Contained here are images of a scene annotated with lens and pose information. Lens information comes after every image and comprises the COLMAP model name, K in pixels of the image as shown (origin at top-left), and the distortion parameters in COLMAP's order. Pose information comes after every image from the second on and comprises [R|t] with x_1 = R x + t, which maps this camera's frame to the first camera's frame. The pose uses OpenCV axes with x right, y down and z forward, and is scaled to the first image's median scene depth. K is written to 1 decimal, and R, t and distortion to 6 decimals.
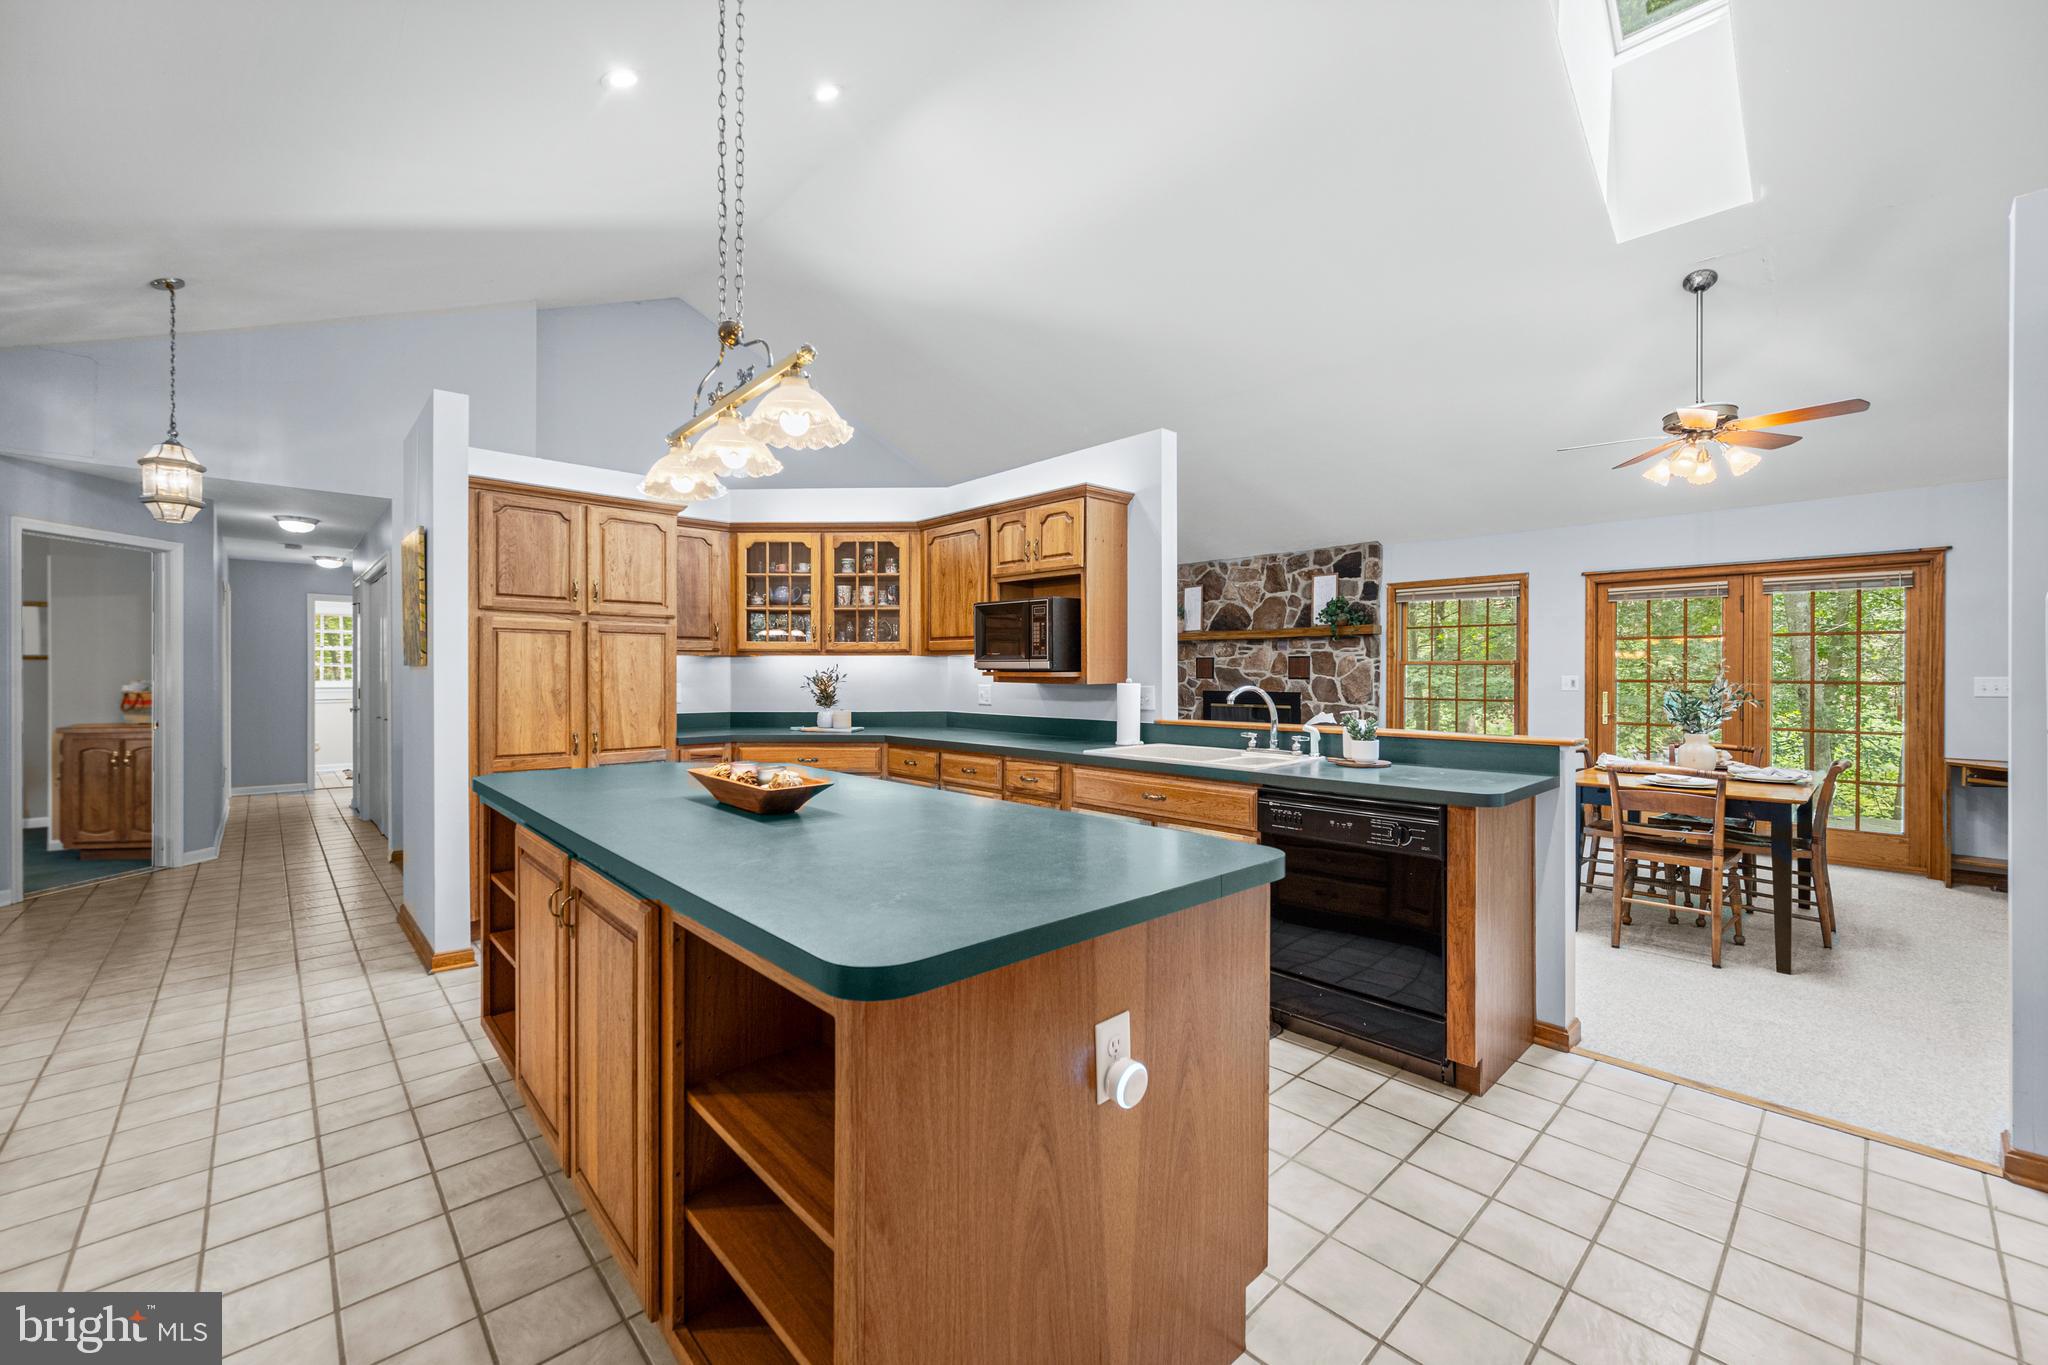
lens RADIAL K [[812.7, 0, 1018.4], [0, 812.7, 674.3], [0, 0, 1]] dist [-0.000673, -0.000080]
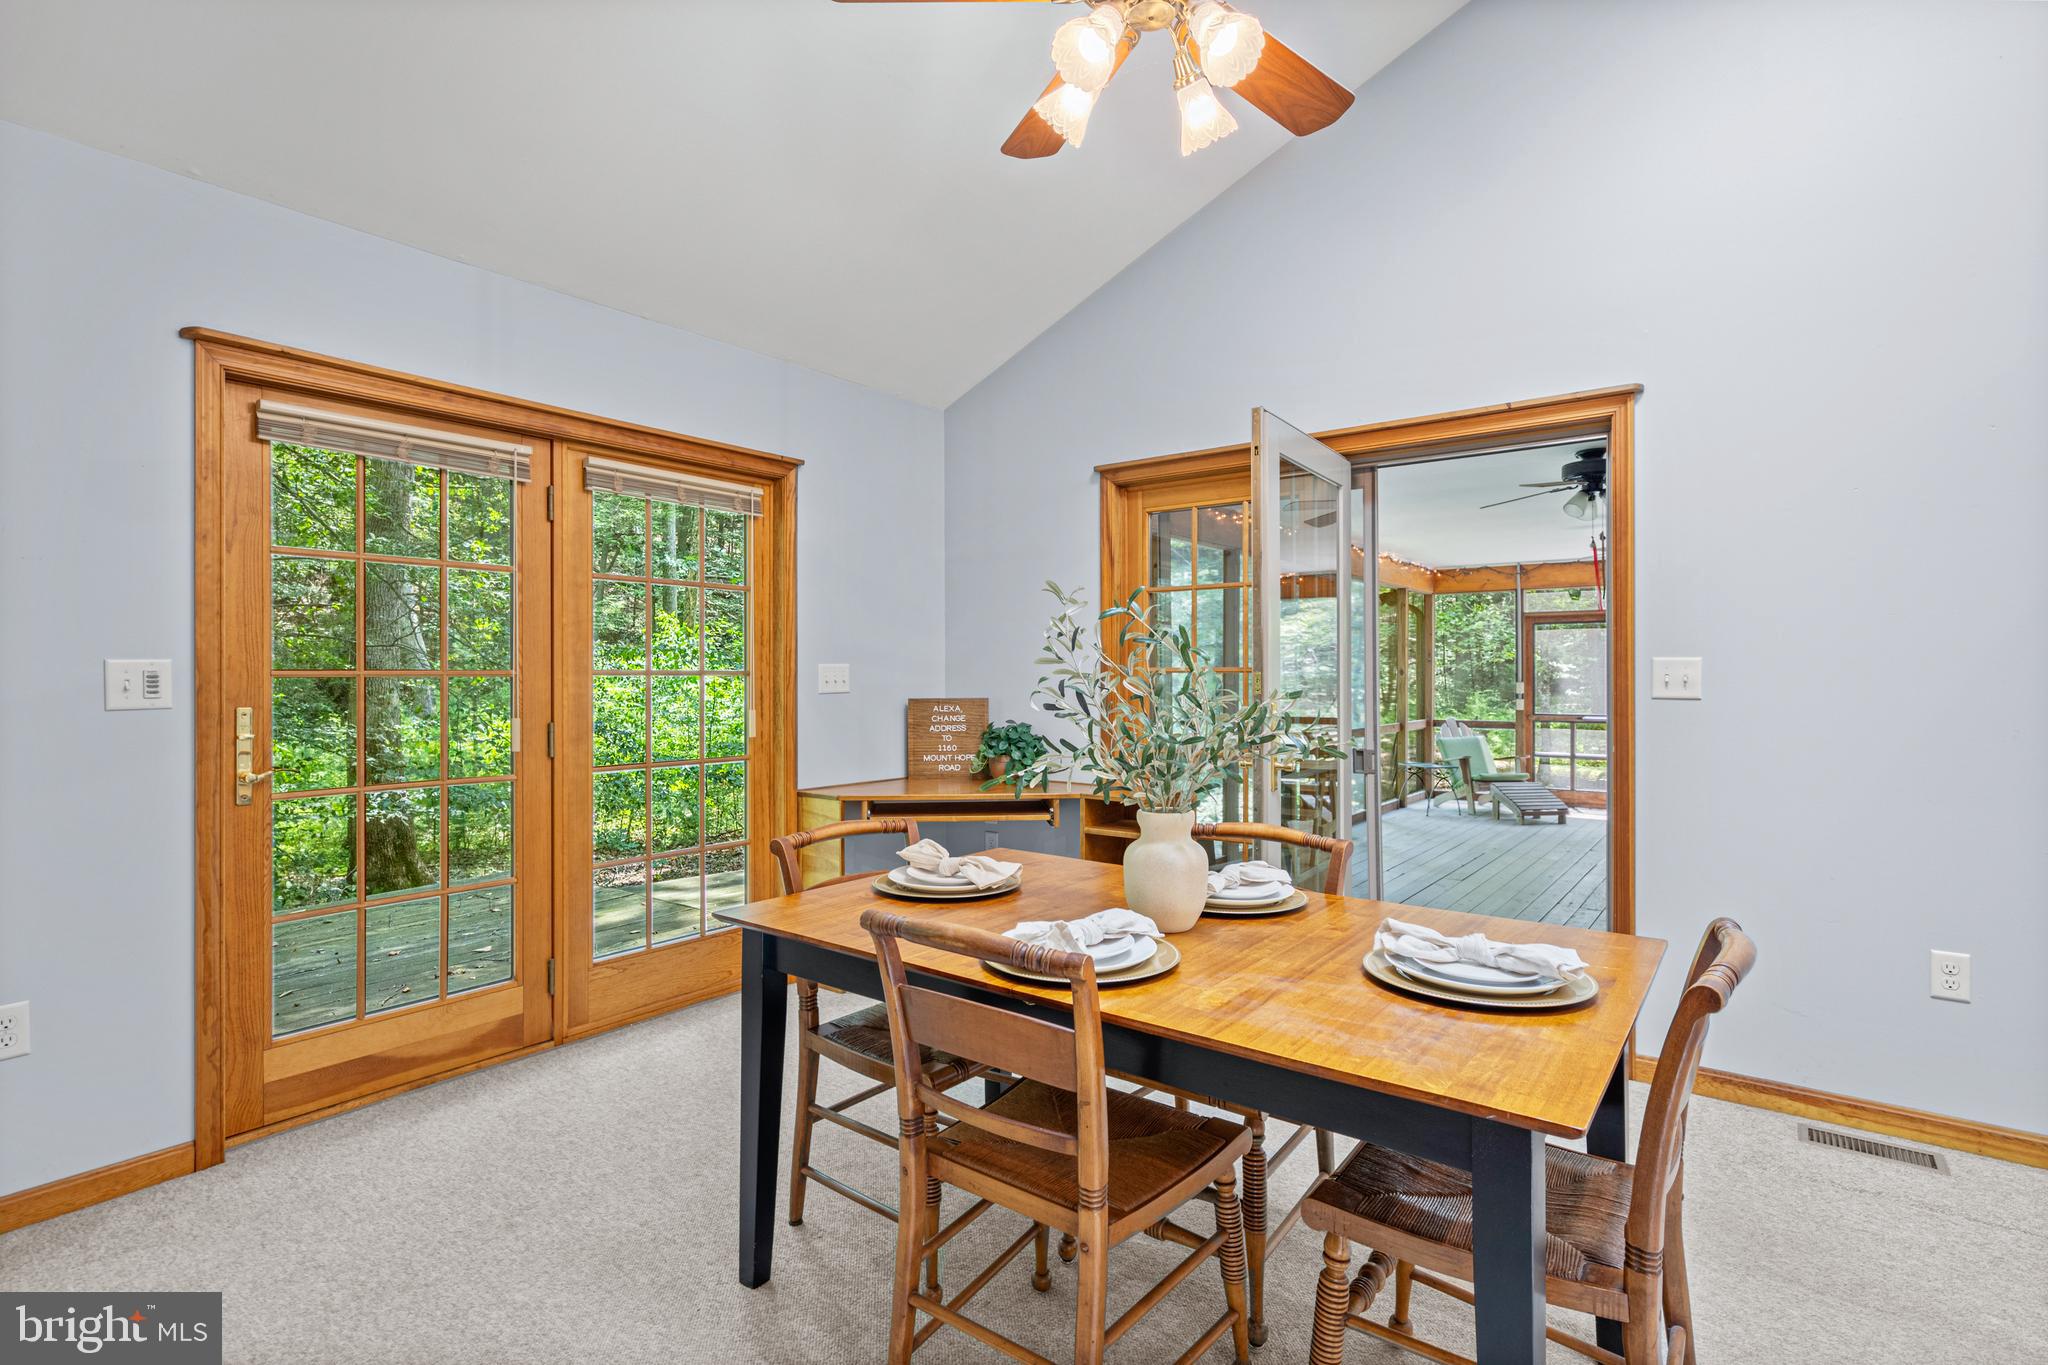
lens RADIAL K [[1000.4, 0, 1024.0], [0, 1000.4, 682.5], [0, 0, 1]] dist [-0.000294, -0.000044]
pose [[-0.165120, -0.012094, 0.986199, 0.336023], [-0.000049, 0.999925, 0.012254, 0.008514], [-0.986273, 0.001975, -0.165109, 0.961500]]
